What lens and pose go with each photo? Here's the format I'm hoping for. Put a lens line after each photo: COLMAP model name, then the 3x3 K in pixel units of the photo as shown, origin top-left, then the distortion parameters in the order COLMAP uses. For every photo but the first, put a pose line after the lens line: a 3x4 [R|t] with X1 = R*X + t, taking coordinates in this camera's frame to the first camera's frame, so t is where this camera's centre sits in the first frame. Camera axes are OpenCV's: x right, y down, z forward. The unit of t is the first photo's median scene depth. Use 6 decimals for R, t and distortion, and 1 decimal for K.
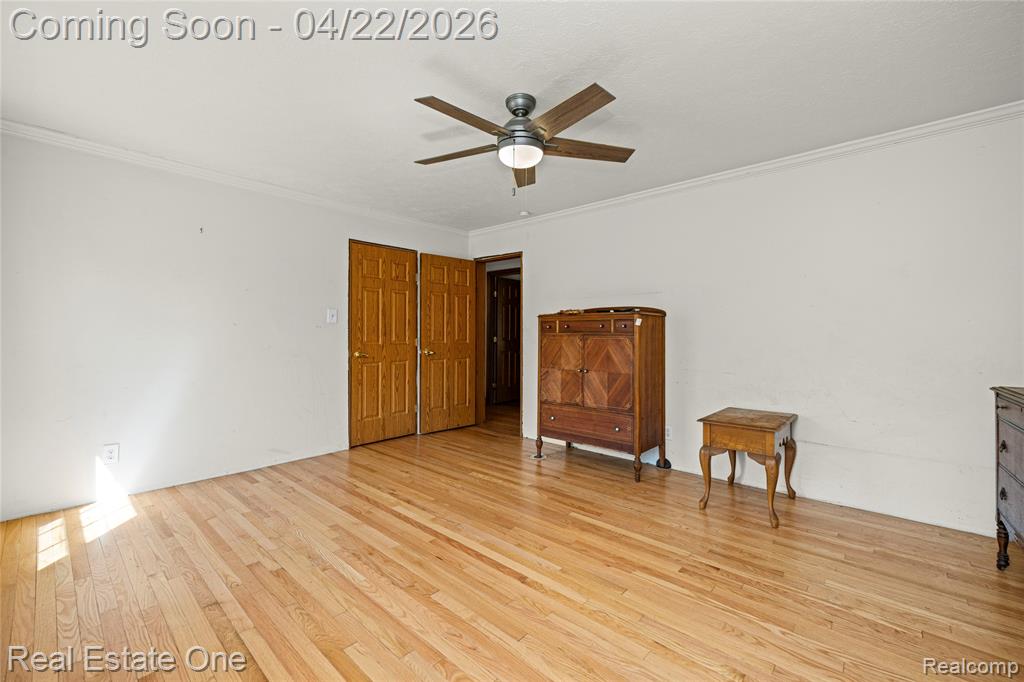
lens RADIAL K [[423.8, 0, 517.3], [0, 423.8, 340.2], [0, 0, 1]] dist [0.001662, -0.000614]
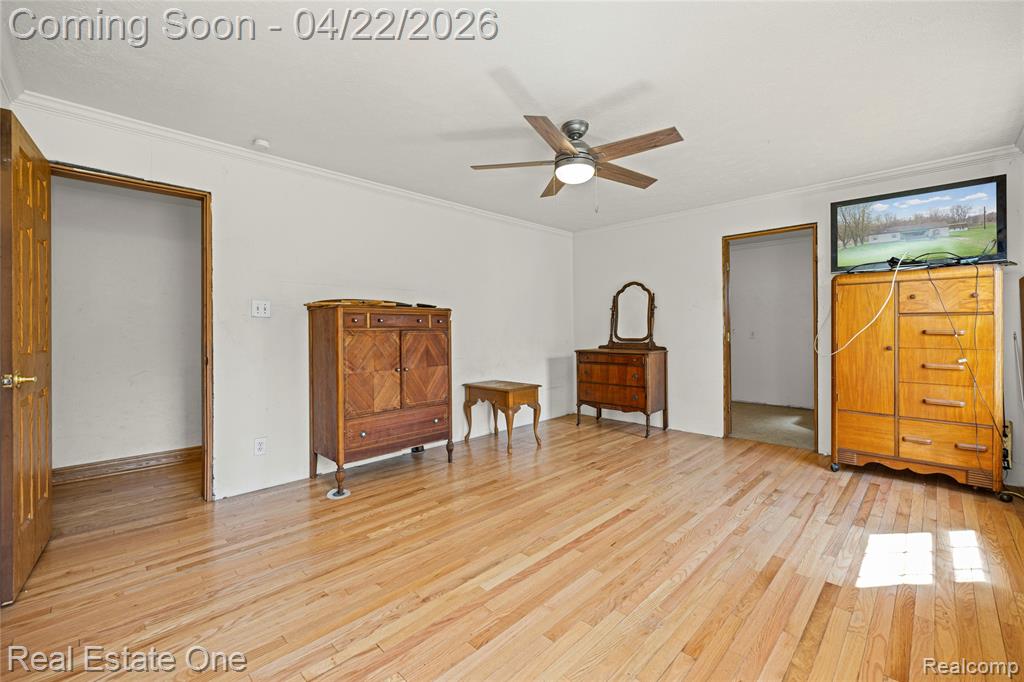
lens RADIAL K [[423.8, 0, 507.8], [0, 423.8, 332.6], [0, 0, 1]] dist [0.001662, -0.000614]
pose [[0.060545, -0.011069, 0.998104, -1.070108], [0.019565, 0.999760, 0.009901, -0.016859], [-0.997974, 0.018928, 0.060747, 1.030837]]
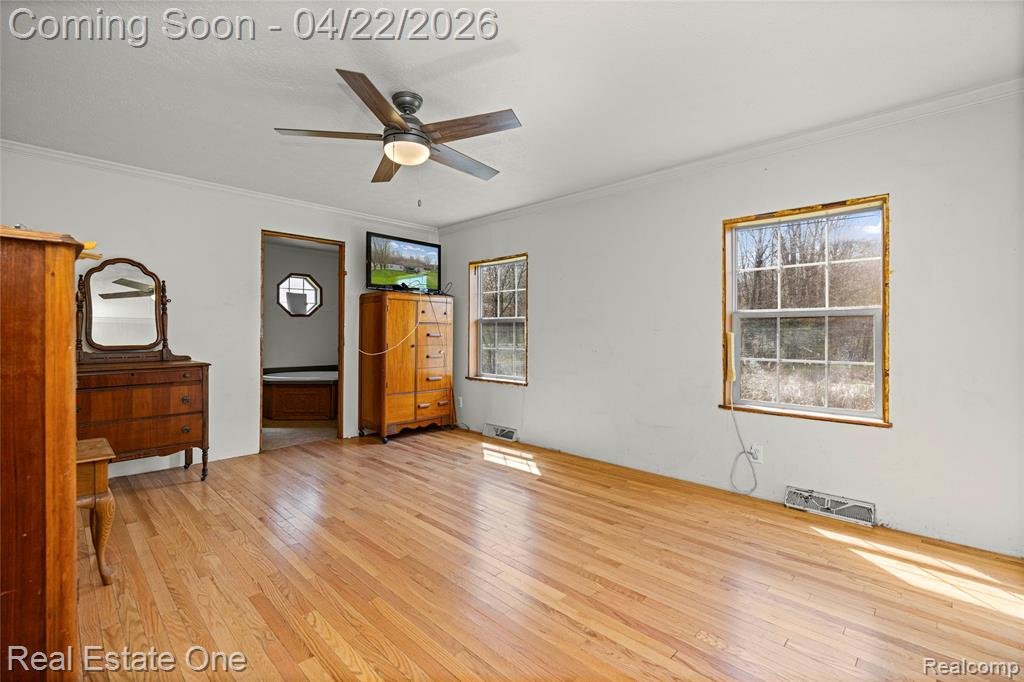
lens RADIAL K [[454.6, 0, 515.0], [0, 454.6, 330.4], [0, 0, 1]] dist [0.003127, 0.000292]
pose [[-0.998834, -0.005268, 0.047997, -0.280544], [-0.004832, 0.999946, 0.009206, -0.022750], [-0.048043, 0.008964, -0.998805, 1.909234]]
